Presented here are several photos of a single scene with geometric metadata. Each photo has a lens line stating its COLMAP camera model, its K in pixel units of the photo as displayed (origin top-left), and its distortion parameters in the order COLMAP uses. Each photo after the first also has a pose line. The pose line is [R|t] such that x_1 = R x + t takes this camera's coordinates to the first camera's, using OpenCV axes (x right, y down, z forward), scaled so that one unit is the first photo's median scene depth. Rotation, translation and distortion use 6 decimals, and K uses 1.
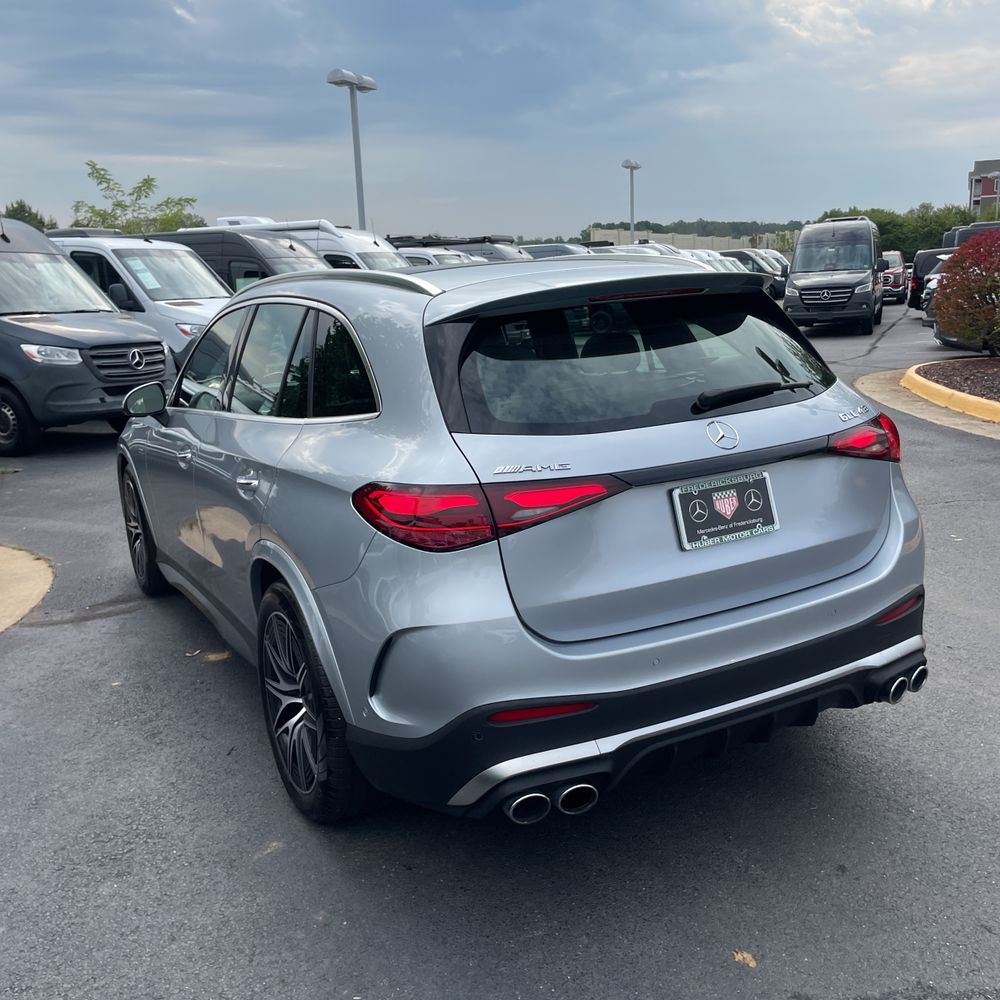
lens RADIAL K [[1015.6, 0, 499.9], [0, 1015.6, 524.7], [0, 0, 1]] dist [0.091038, -0.119212]
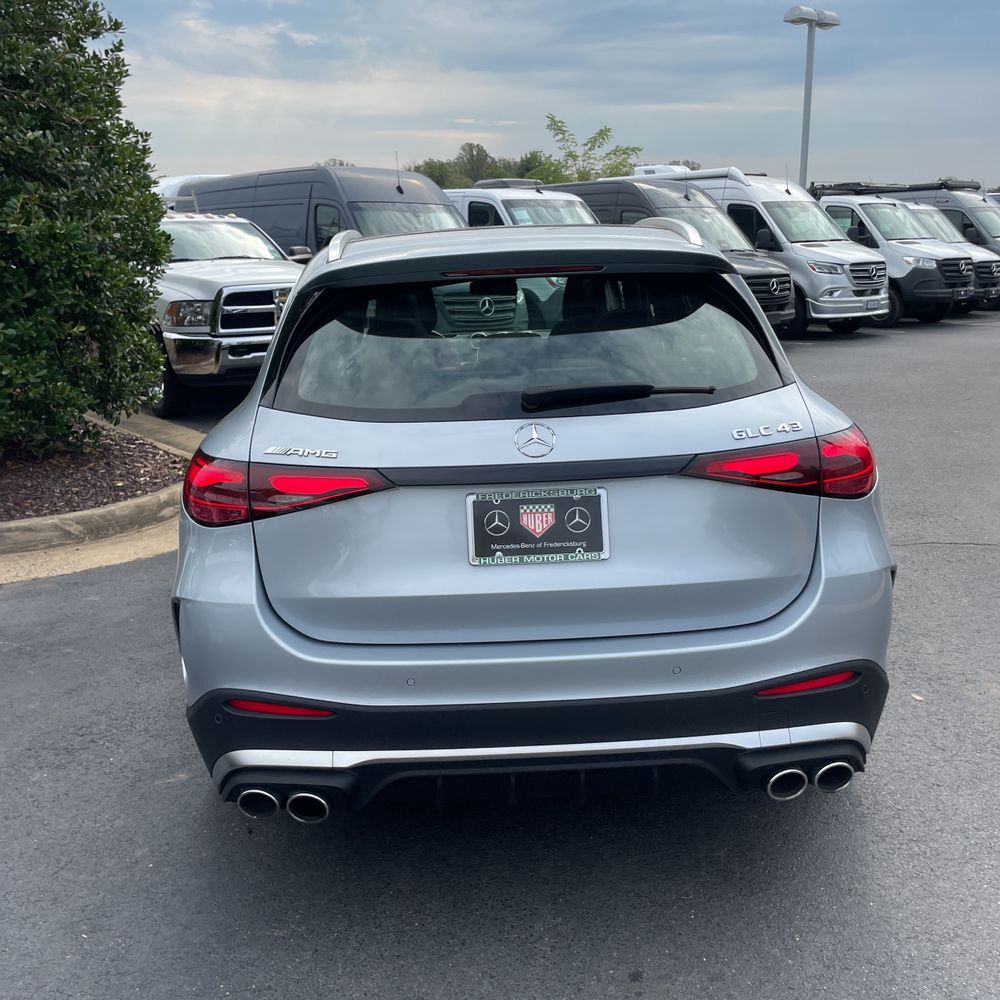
lens RADIAL K [[1019.3, 0, 500.0], [0, 1019.3, 500.0], [0, 0, 1]] dist [0.101876, -0.161715]
pose [[0.890013, 0.136299, -0.435086, 0.543122], [-0.125085, 0.990650, 0.054467, -0.076518], [0.438441, 0.005946, 0.898740, 0.201919]]
